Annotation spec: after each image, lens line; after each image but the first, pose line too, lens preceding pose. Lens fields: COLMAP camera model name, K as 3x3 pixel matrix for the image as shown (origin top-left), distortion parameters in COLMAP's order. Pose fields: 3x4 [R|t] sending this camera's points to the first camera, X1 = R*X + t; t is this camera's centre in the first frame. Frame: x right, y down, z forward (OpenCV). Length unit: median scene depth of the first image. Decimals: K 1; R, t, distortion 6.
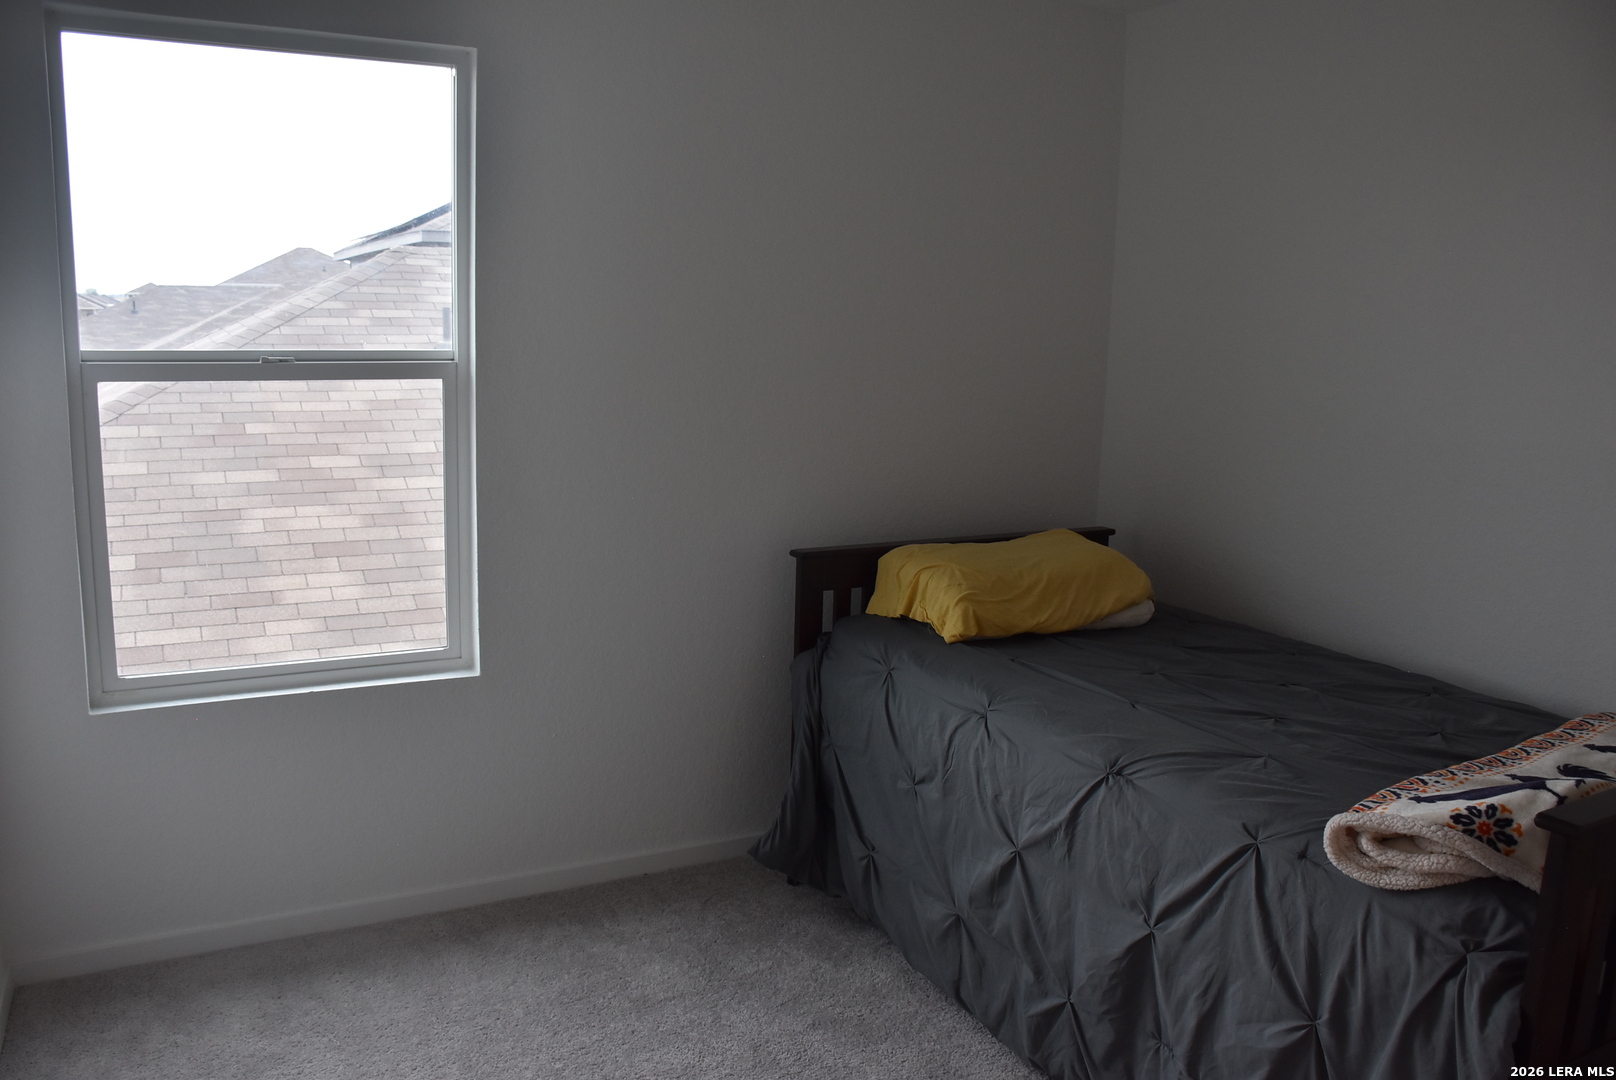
lens RADIAL K [[1268.1, 0, 808.0], [0, 1268.1, 540.0], [0, 0, 1]] dist [-0.148704, 0.105404]
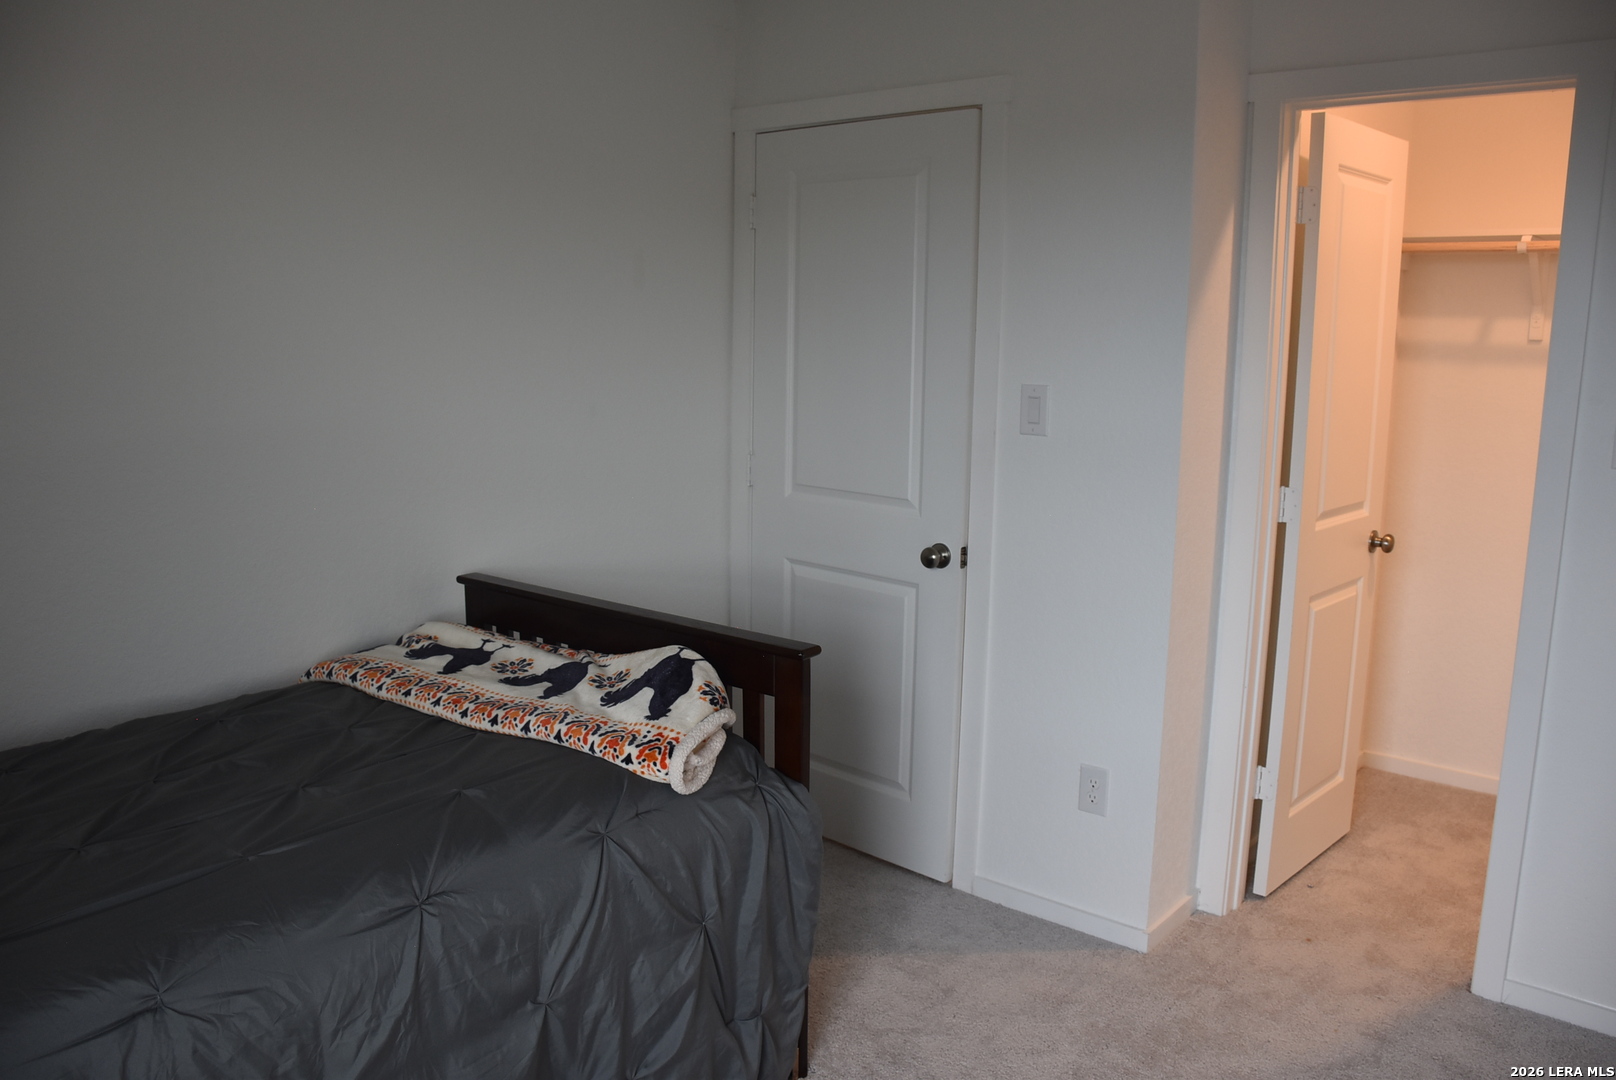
lens RADIAL K [[1268.1, 0, 808.0], [0, 1268.1, 540.0], [0, 0, 1]] dist [-0.148704, 0.105404]
pose [[-0.371922, -0.190512, 0.908504, -0.676426], [0.136454, 0.956860, 0.256513, -0.261477], [-0.918180, 0.219372, -0.329881, 1.306977]]
